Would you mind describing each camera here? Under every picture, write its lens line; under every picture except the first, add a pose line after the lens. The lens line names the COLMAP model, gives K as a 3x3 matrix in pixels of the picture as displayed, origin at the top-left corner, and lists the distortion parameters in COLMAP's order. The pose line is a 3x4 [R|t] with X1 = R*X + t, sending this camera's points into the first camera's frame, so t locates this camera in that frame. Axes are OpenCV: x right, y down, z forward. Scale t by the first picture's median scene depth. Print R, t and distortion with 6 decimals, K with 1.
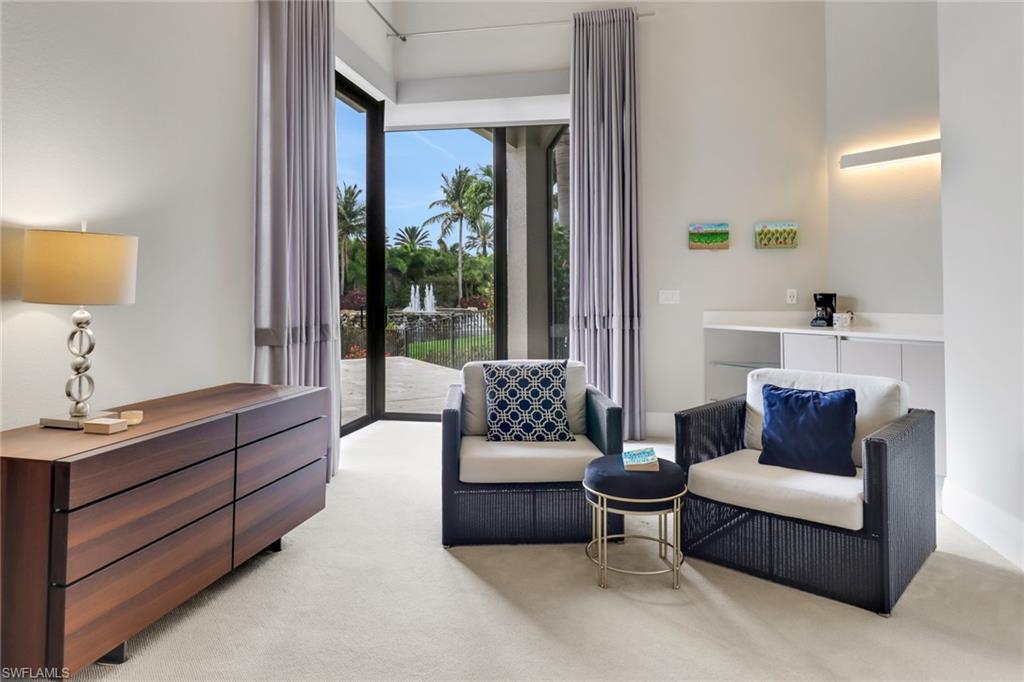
lens RADIAL K [[657.4, 0, 512.0], [0, 657.4, 286.0], [0, 0, 1]] dist [-0.001267, -0.000527]
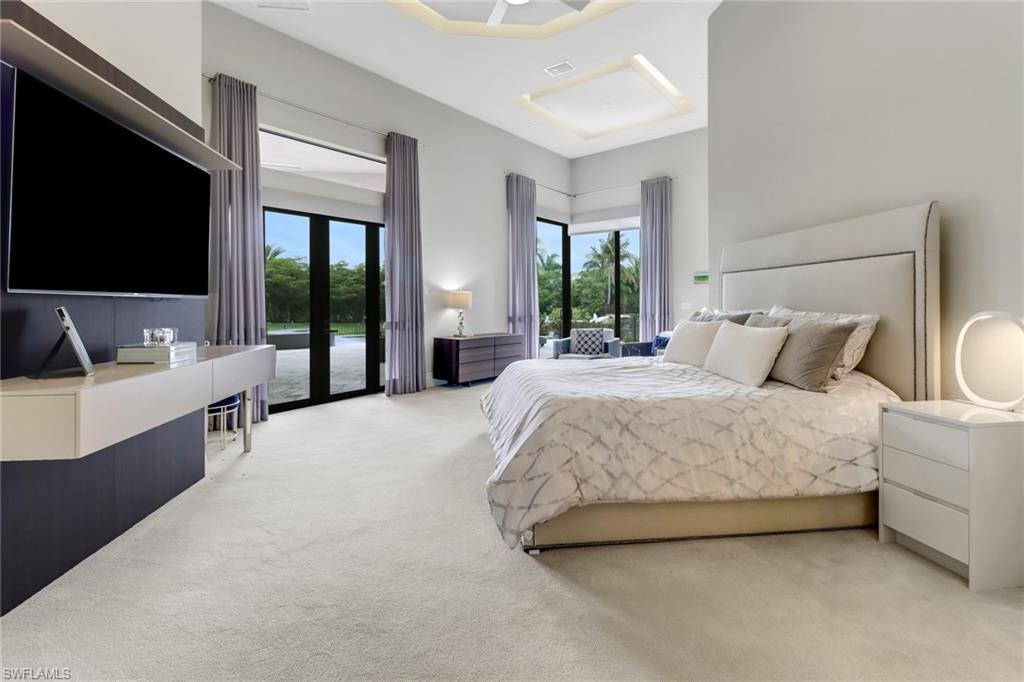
lens RADIAL K [[486.1, 0, 512.0], [0, 486.1, 307.8], [0, 0, 1]] dist [0.000045, -0.000003]
pose [[0.888262, -0.002734, -0.459330, 0.731108], [0.012854, 0.999739, 0.018907, -0.022708], [0.459158, -0.022699, 0.888065, -1.108445]]
